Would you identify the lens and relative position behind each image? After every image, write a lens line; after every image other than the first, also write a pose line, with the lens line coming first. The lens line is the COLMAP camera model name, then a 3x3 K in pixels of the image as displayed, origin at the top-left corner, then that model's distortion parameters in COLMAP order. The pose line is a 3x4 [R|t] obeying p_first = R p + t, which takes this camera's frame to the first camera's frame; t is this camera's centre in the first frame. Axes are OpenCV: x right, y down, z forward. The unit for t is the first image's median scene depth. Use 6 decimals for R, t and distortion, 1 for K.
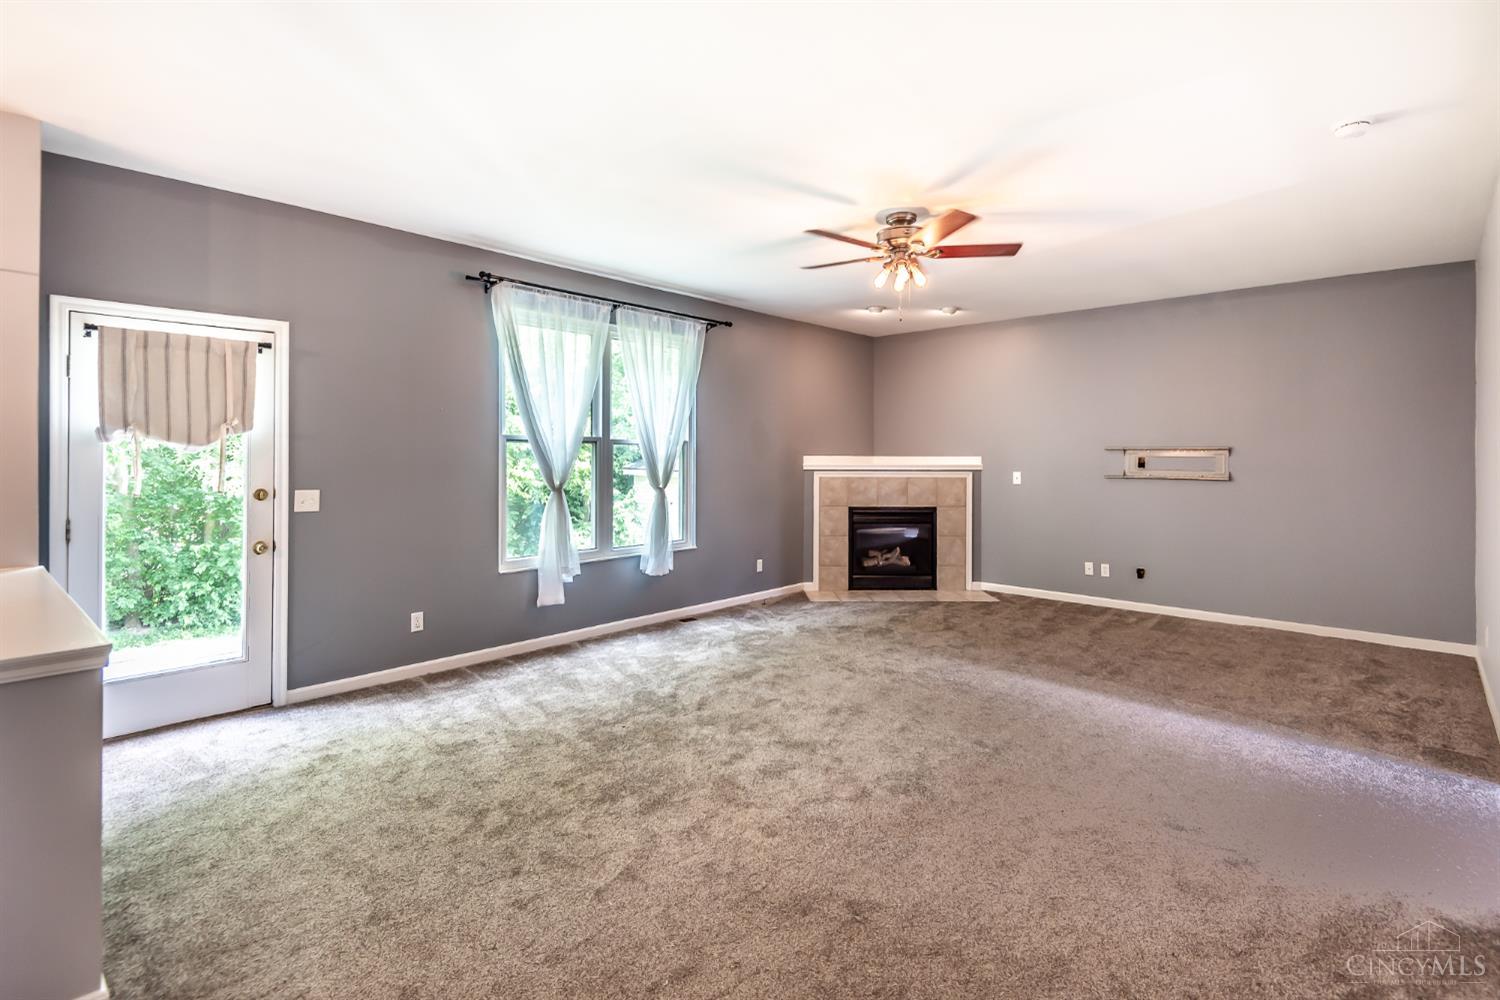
lens RADIAL K [[713.3, 0, 751.3], [0, 713.3, 456.3], [0, 0, 1]] dist [-0.000026, -0.027306]
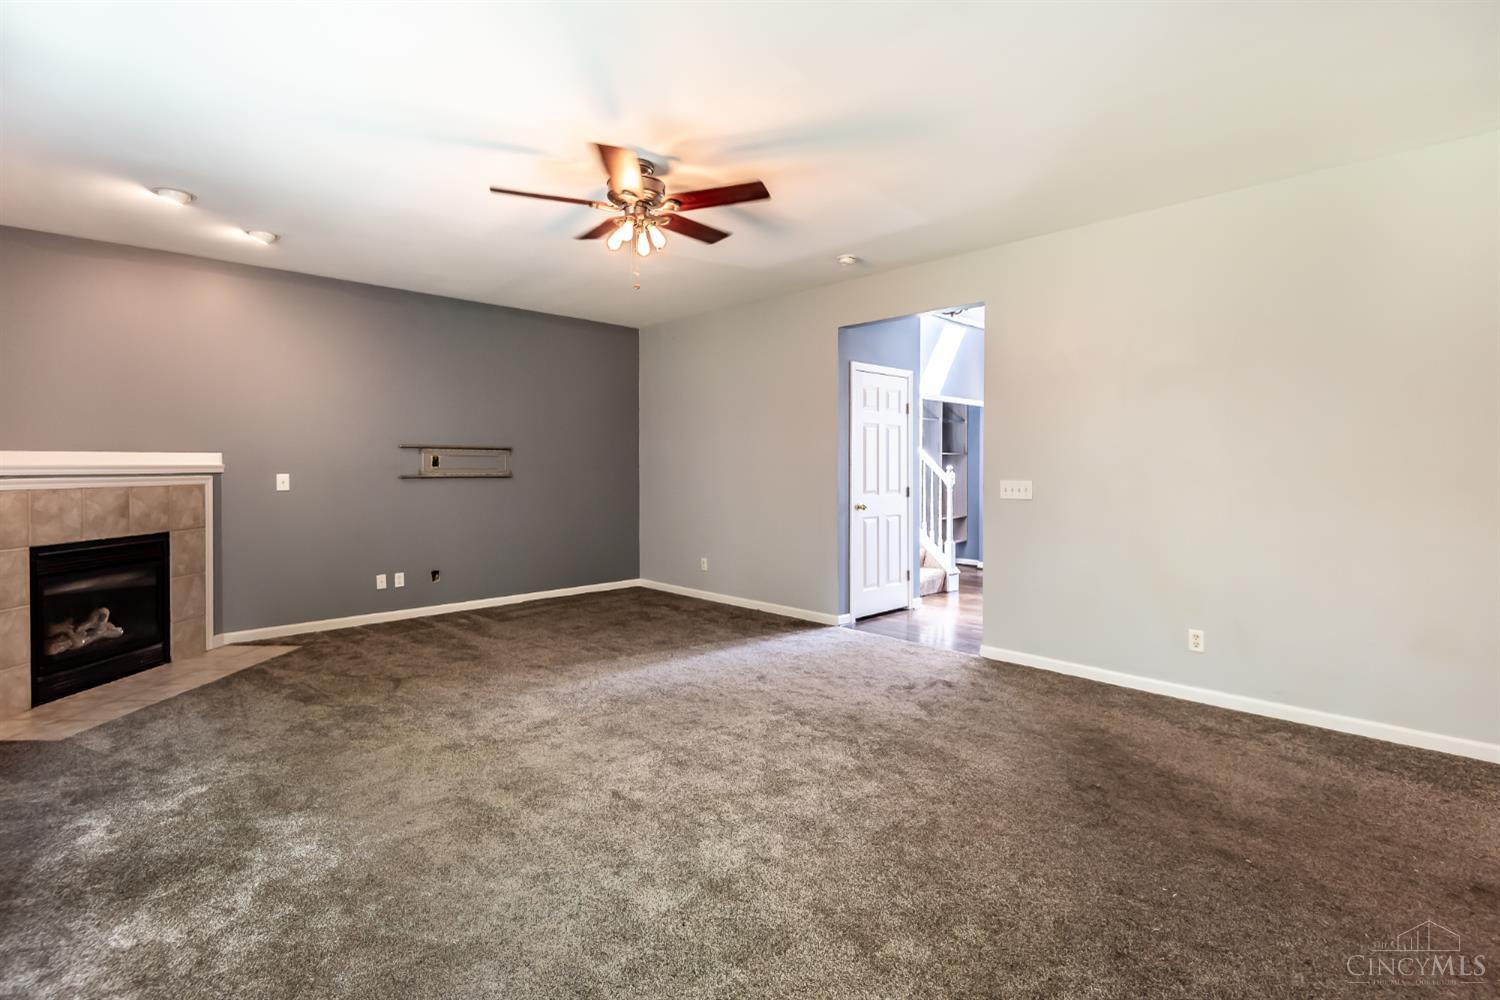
lens RADIAL K [[714.5, 0, 753.7], [0, 714.5, 482.2], [0, 0, 1]] dist [0.015152, -0.000028]
pose [[0.056159, -0.025868, 0.998087, -0.352104], [-0.000119, 0.999664, 0.025916, 0.010304], [-0.998422, -0.001574, 0.056137, 0.447830]]
